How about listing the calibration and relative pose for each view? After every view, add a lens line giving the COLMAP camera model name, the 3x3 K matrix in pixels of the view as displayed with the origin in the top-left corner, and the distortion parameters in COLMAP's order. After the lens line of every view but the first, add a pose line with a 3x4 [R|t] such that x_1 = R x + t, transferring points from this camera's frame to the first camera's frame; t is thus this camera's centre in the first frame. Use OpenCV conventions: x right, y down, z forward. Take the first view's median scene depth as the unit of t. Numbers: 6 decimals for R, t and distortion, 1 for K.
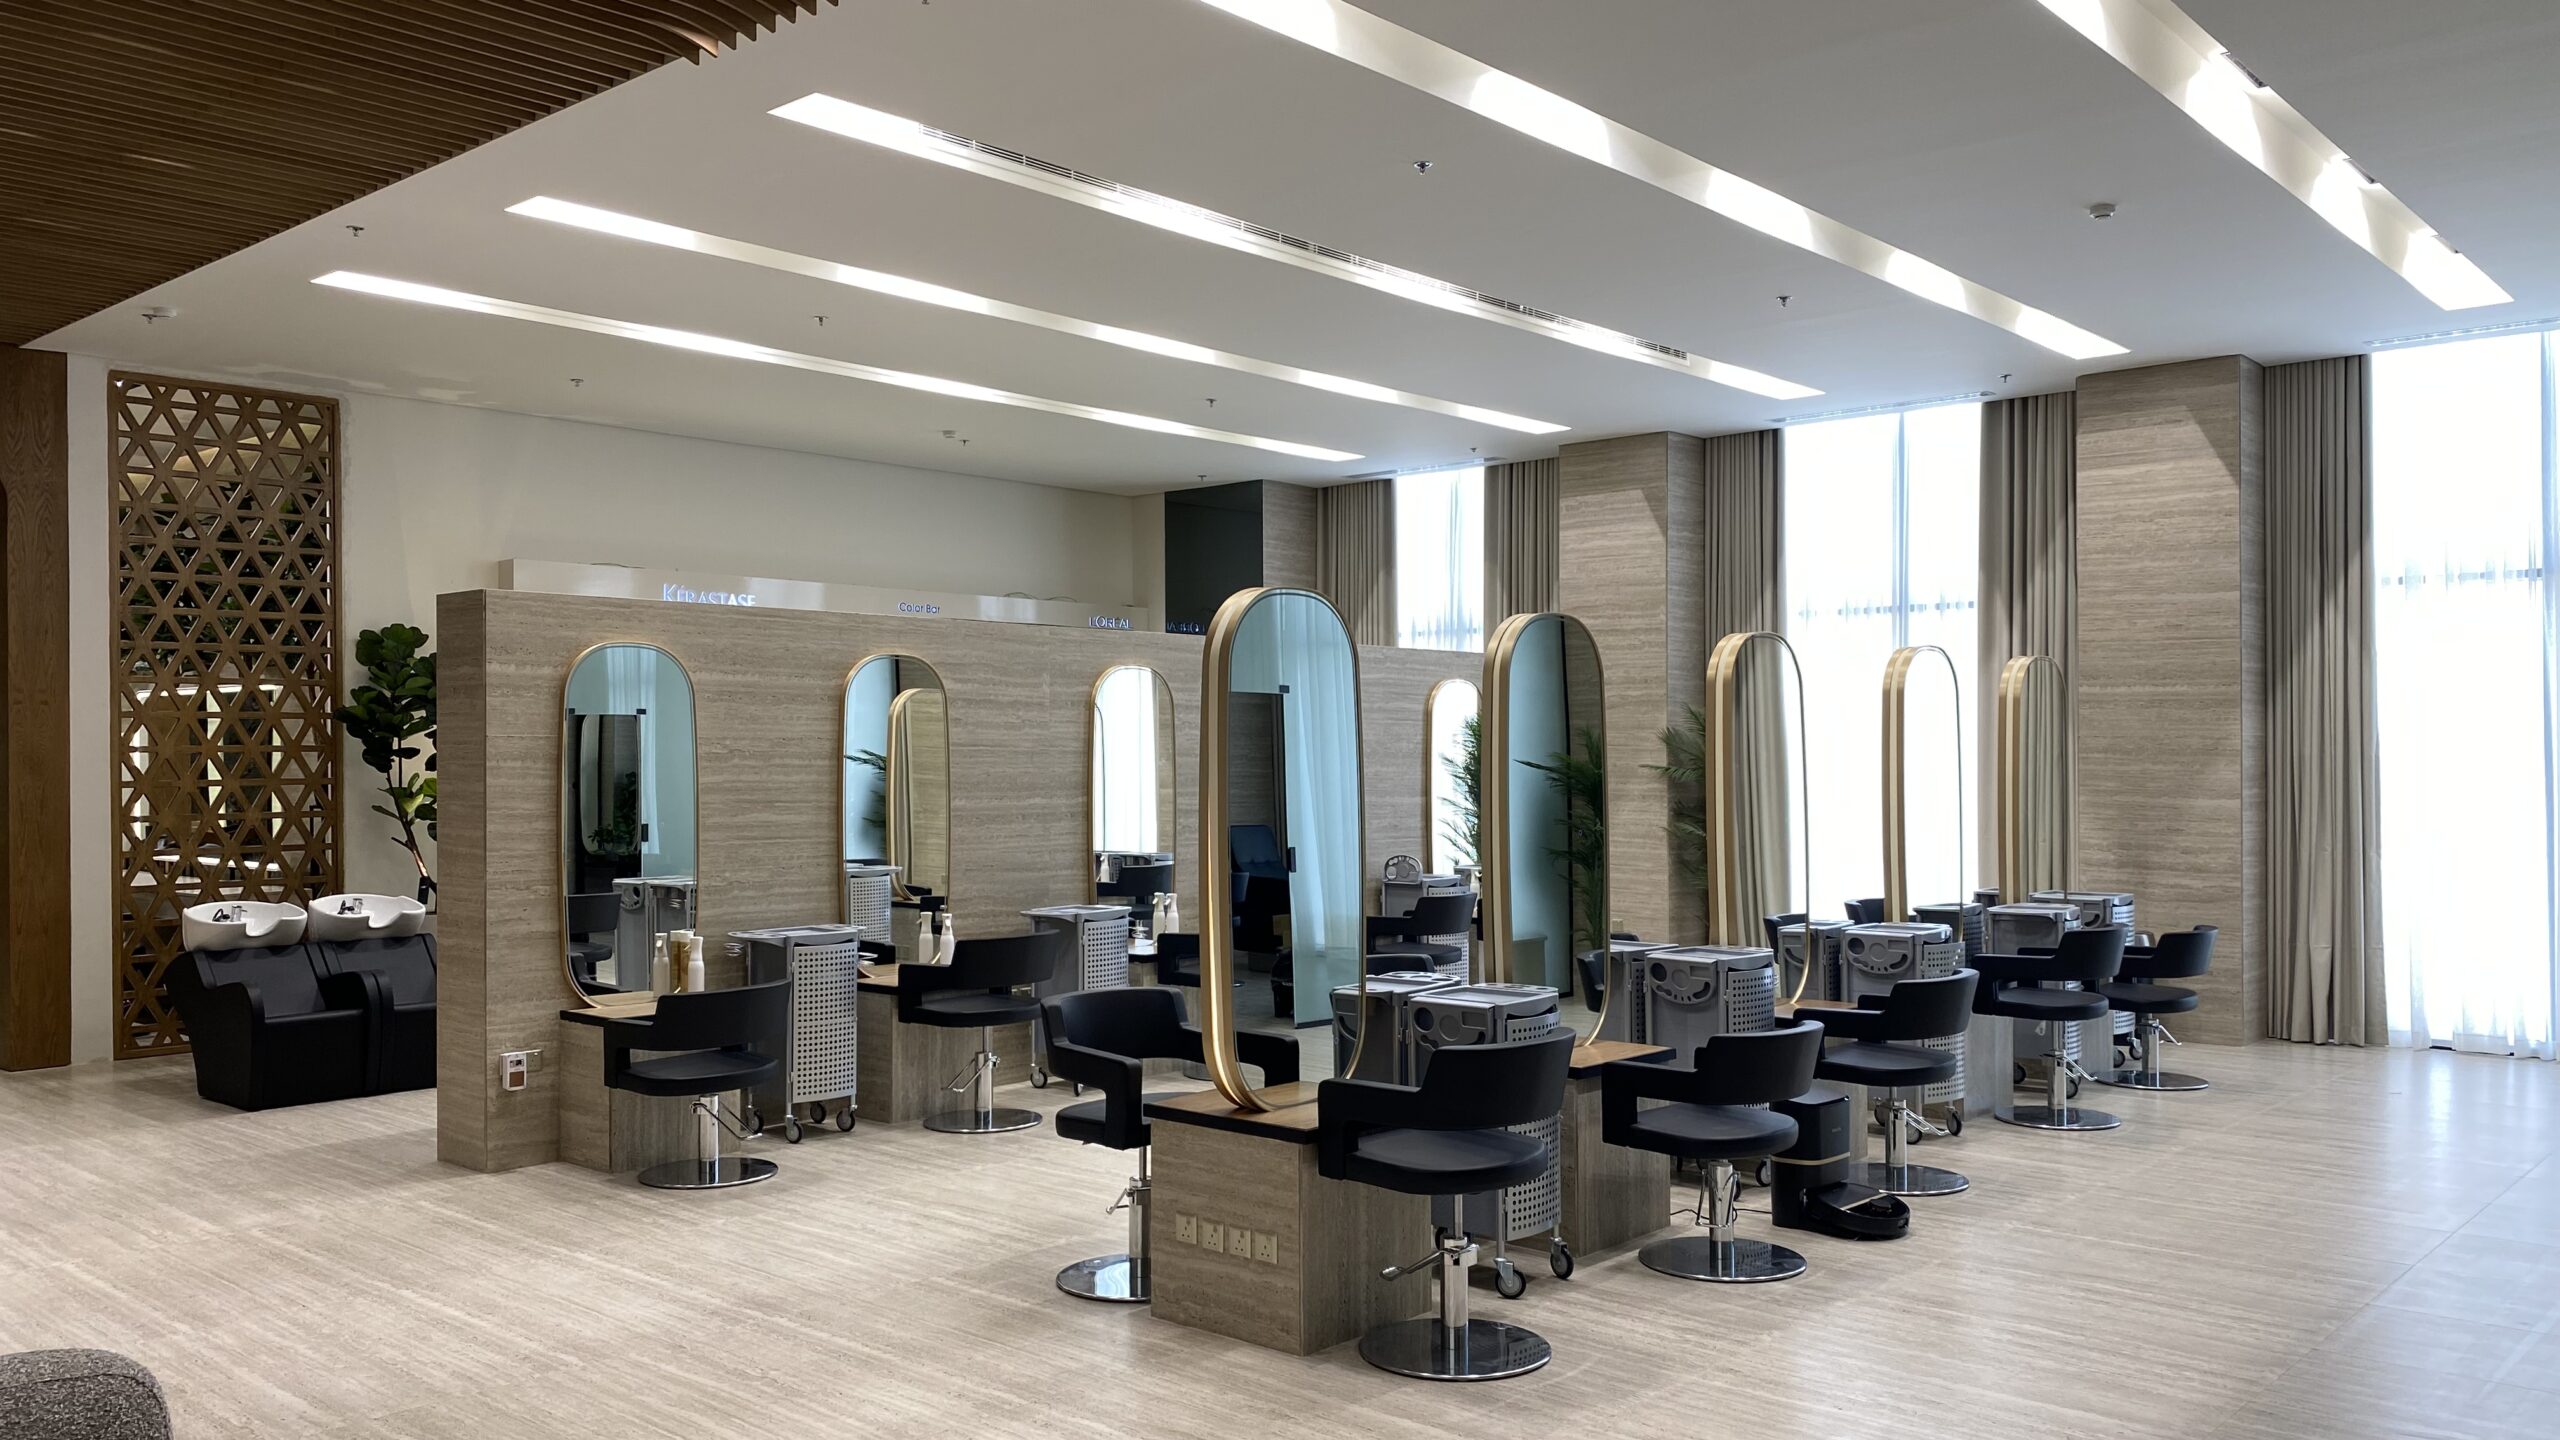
lens RADIAL K [[1901.4, 0, 1284.1], [0, 1901.4, 756.1], [0, 0, 1]] dist [-0.001009, -0.002539]
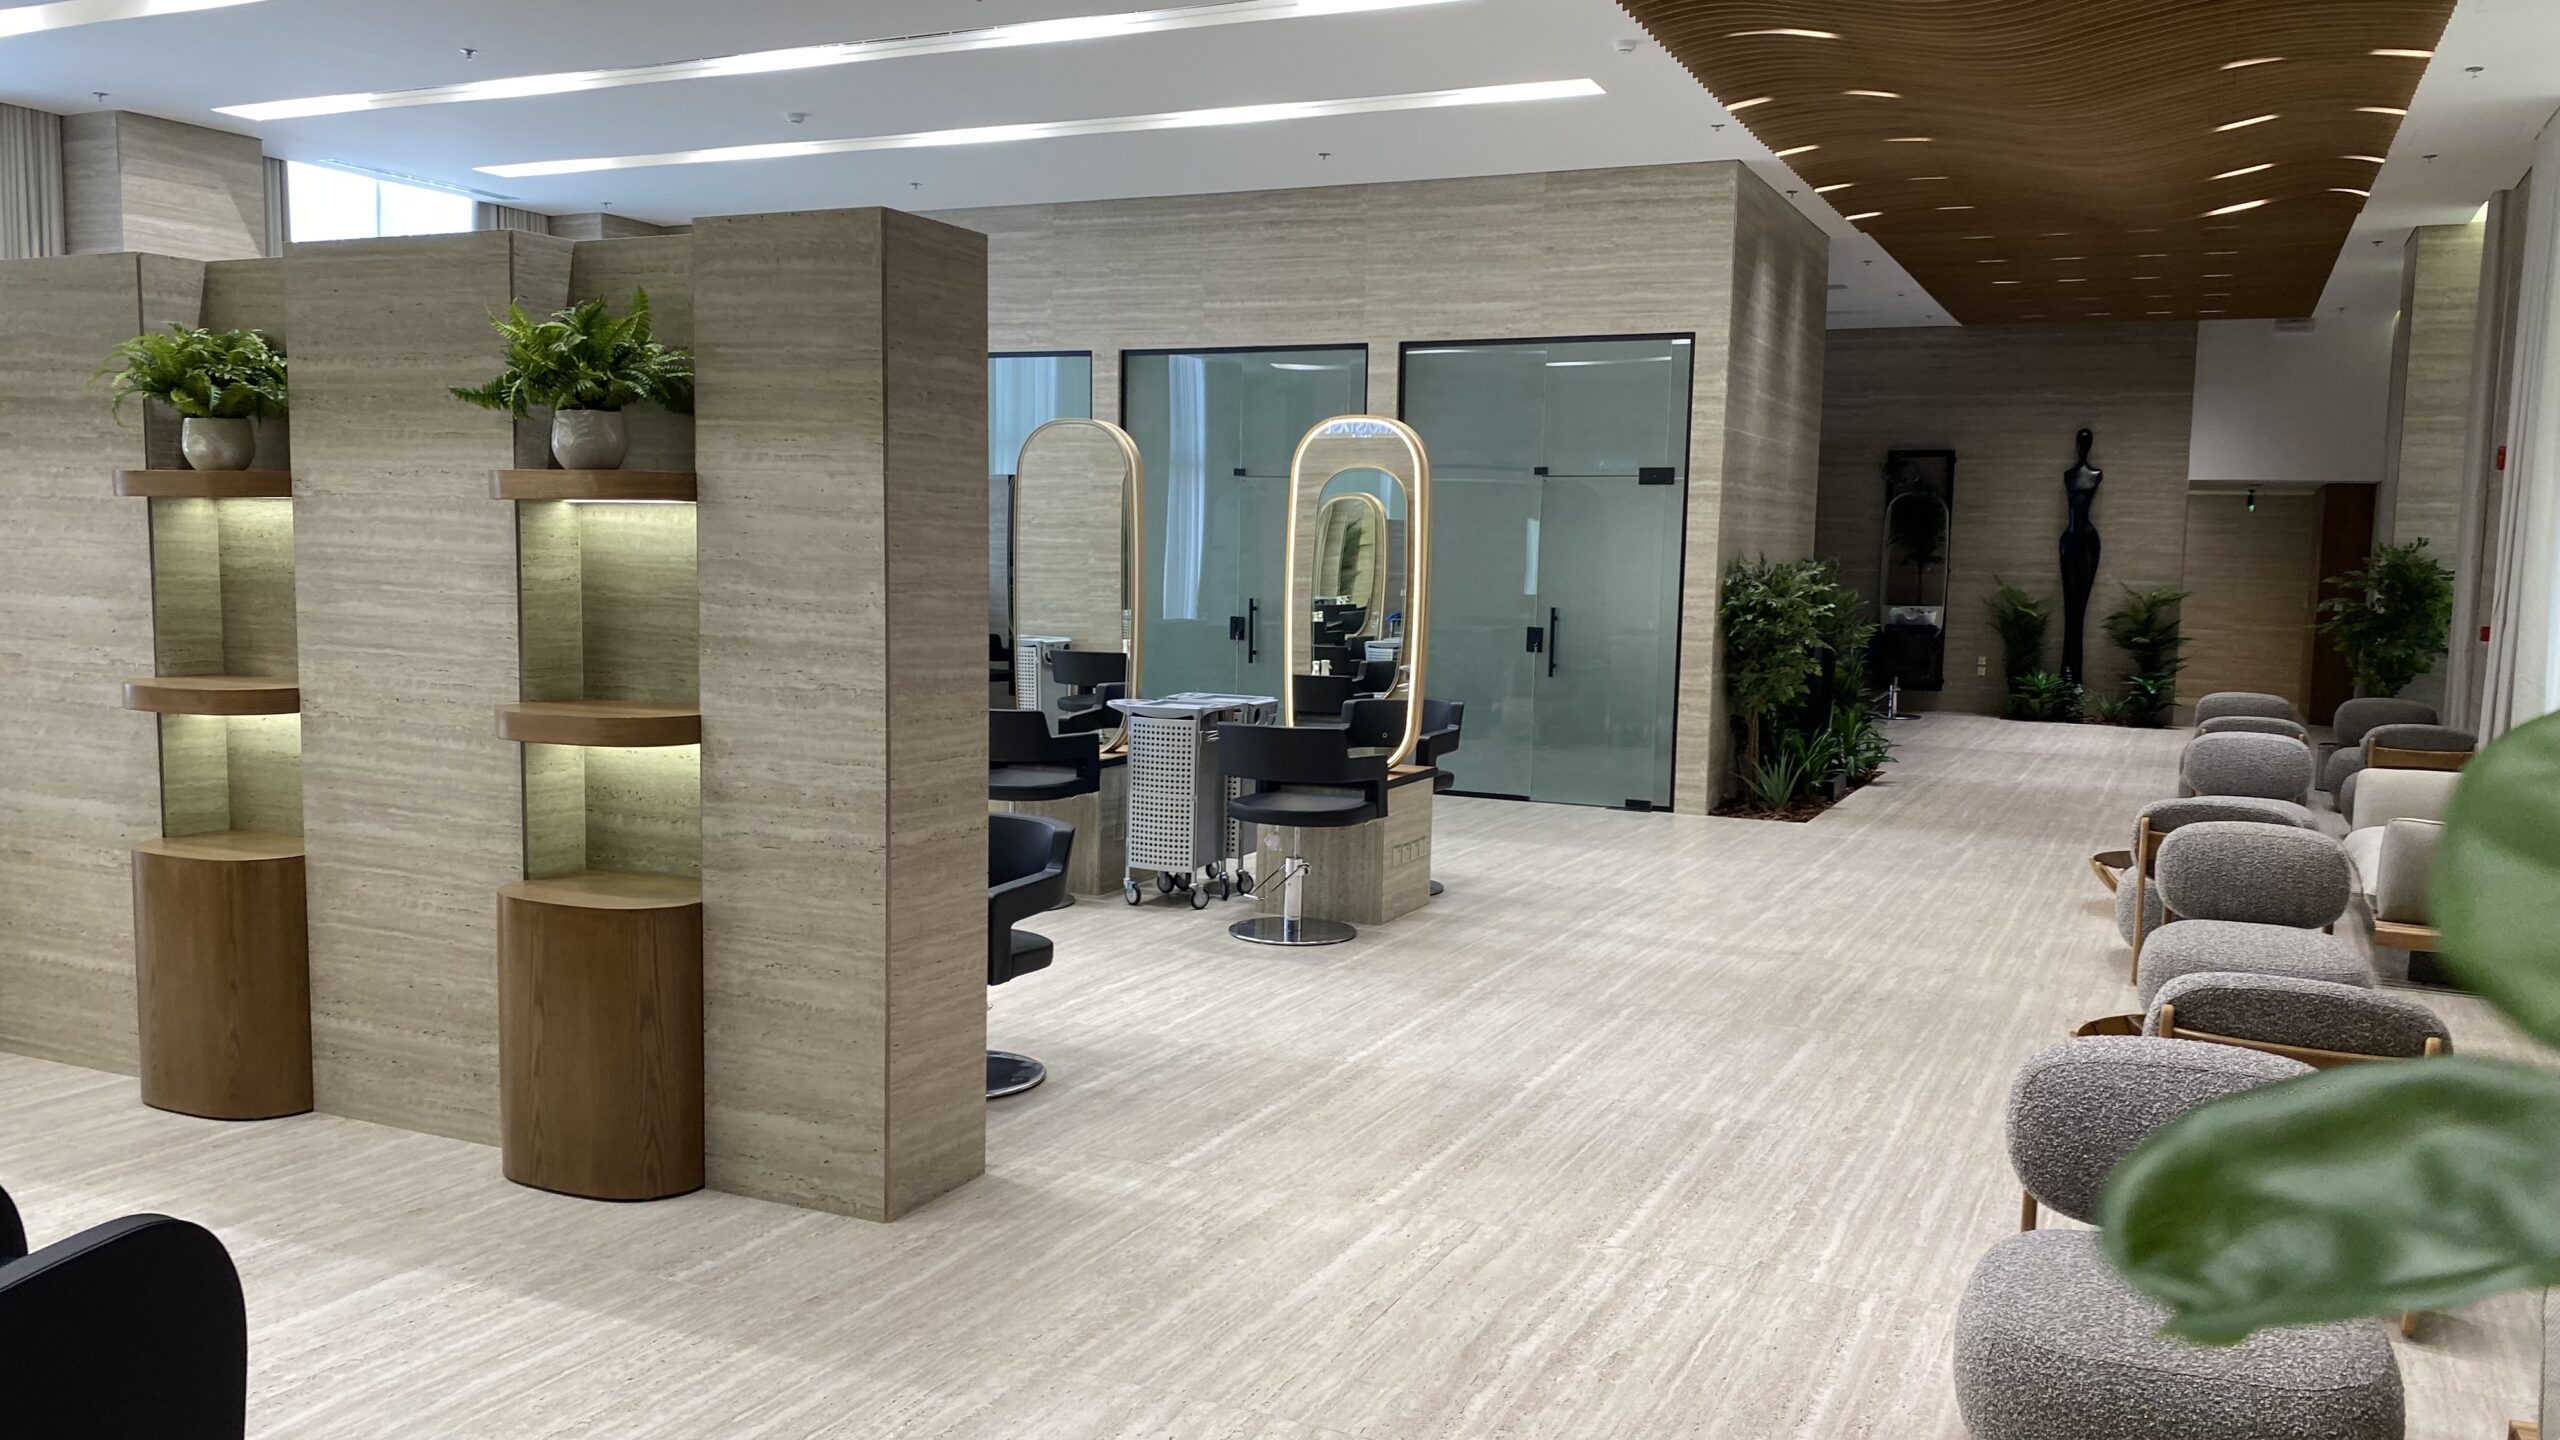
lens RADIAL K [[2018.7, 0, 1280.0], [0, 2018.7, 720.0], [0, 0, 1]] dist [0.005182, 0.000703]
pose [[-0.265792, -0.087471, 0.960054, -1.257943], [-0.001763, 0.995918, 0.090250, 0.013349], [-0.964029, 0.022295, -0.264862, 1.268186]]
